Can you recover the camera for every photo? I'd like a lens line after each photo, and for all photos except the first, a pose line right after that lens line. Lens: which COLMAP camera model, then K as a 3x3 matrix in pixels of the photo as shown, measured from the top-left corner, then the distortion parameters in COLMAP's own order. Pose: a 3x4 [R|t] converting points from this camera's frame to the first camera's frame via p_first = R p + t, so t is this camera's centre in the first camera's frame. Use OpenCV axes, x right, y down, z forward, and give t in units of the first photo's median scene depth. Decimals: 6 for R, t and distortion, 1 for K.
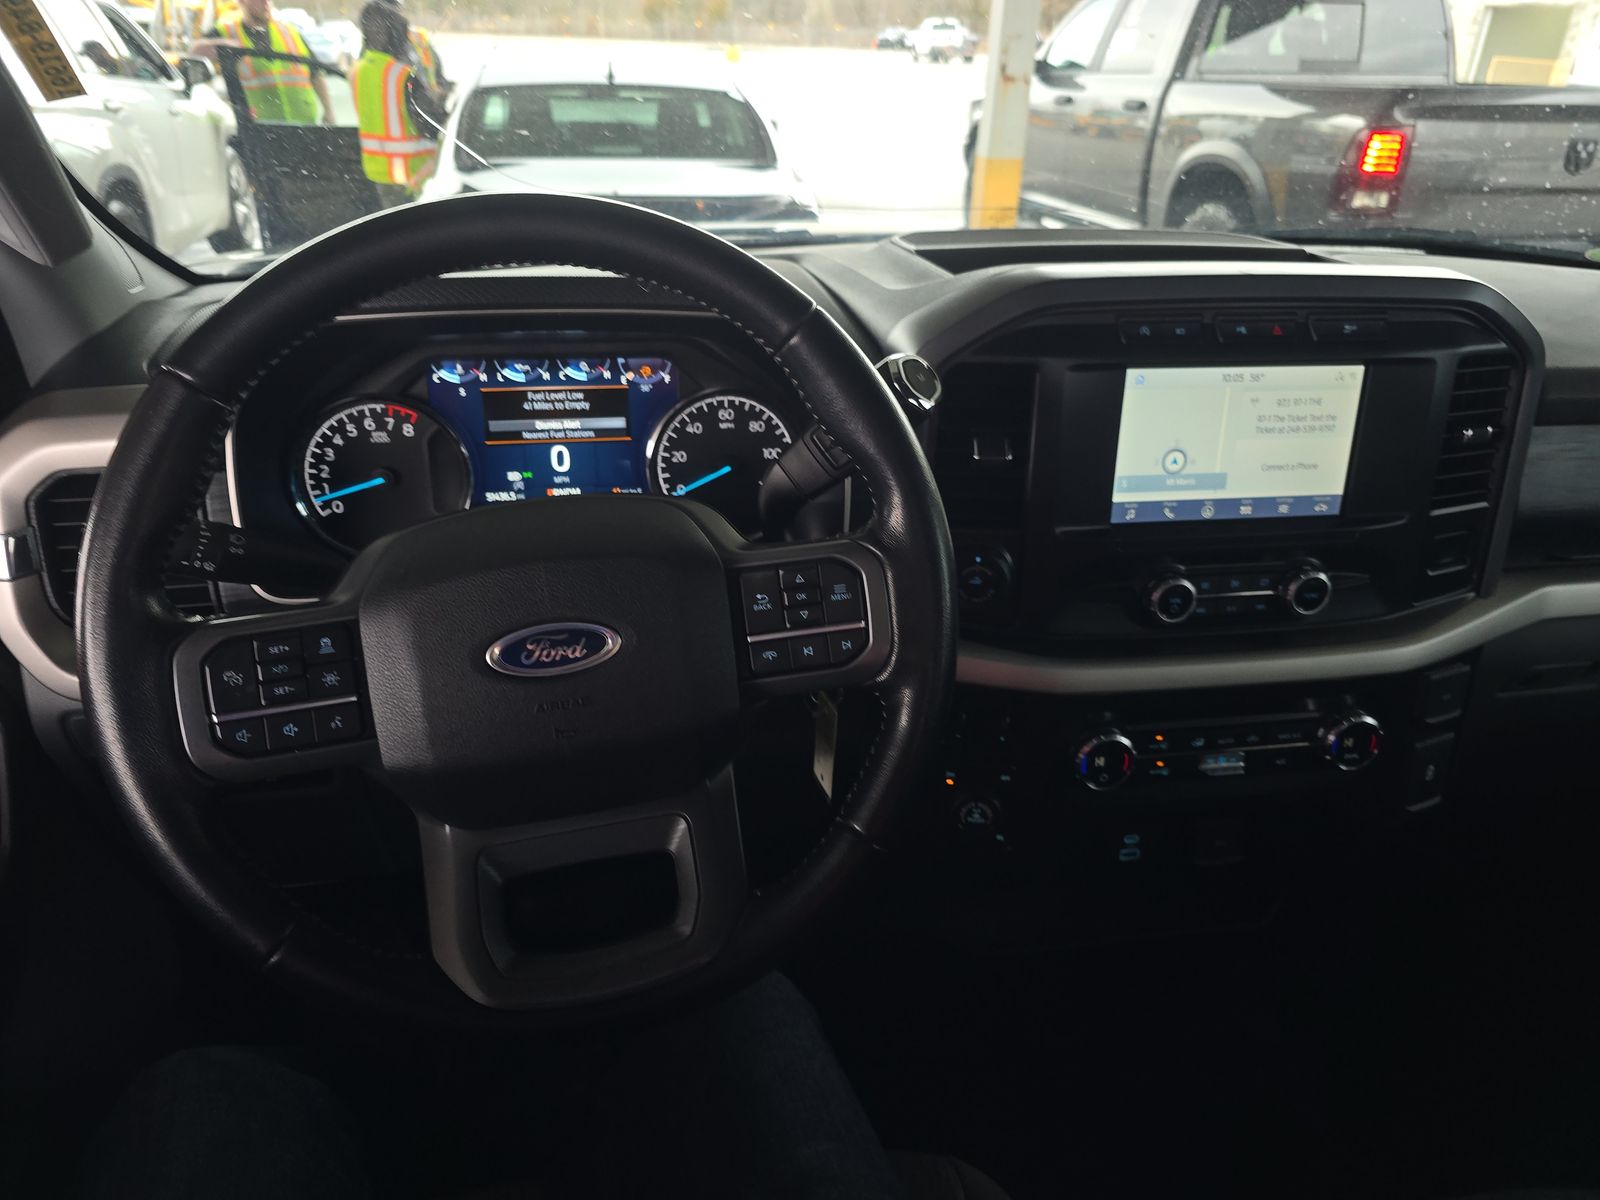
lens RADIAL K [[1115.2, 0, 800.0], [0, 1115.2, 600.0], [0, 0, 1]] dist [0.056039, -0.053666]
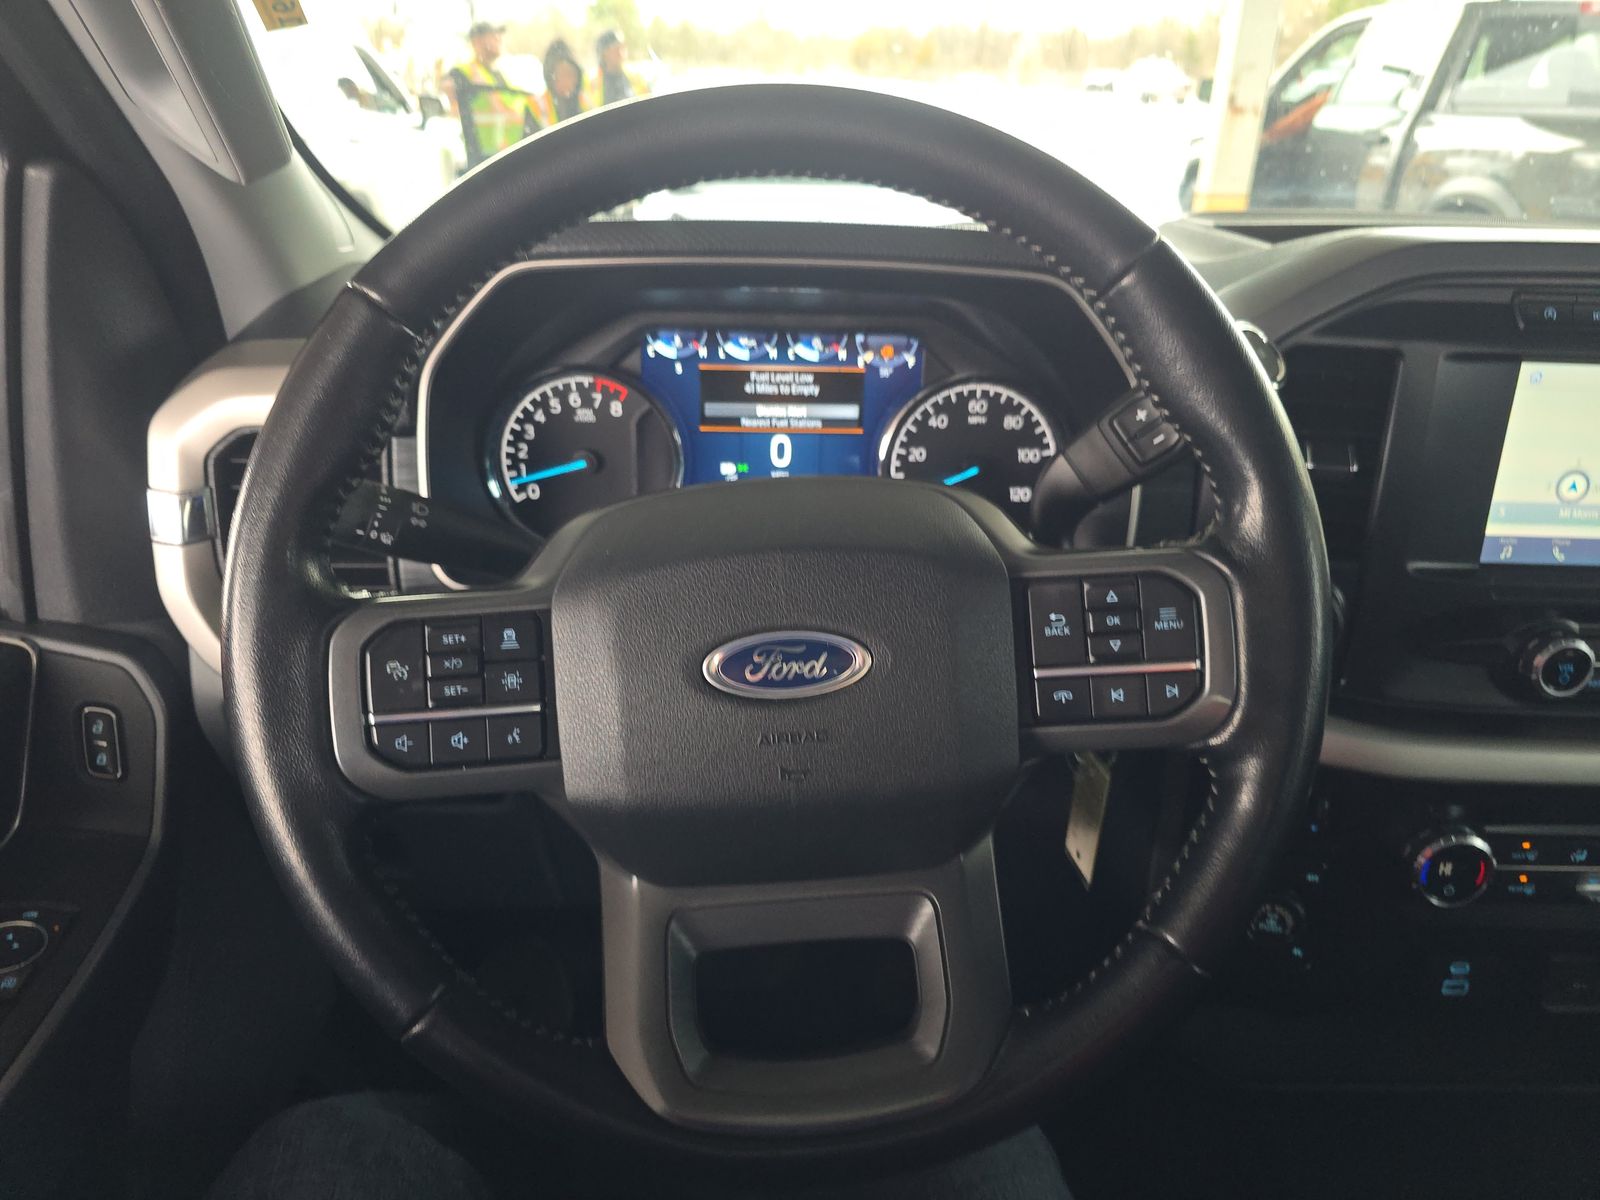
lens RADIAL K [[1115.2, 0, 800.0], [0, 1115.2, 600.0], [0, 0, 1]] dist [0.056039, -0.053666]
pose [[0.986873, 0.066880, -0.146997, -0.067252], [-0.071915, 0.996983, -0.029202, 0.013963], [0.144600, 0.039390, 0.988706, 0.158436]]
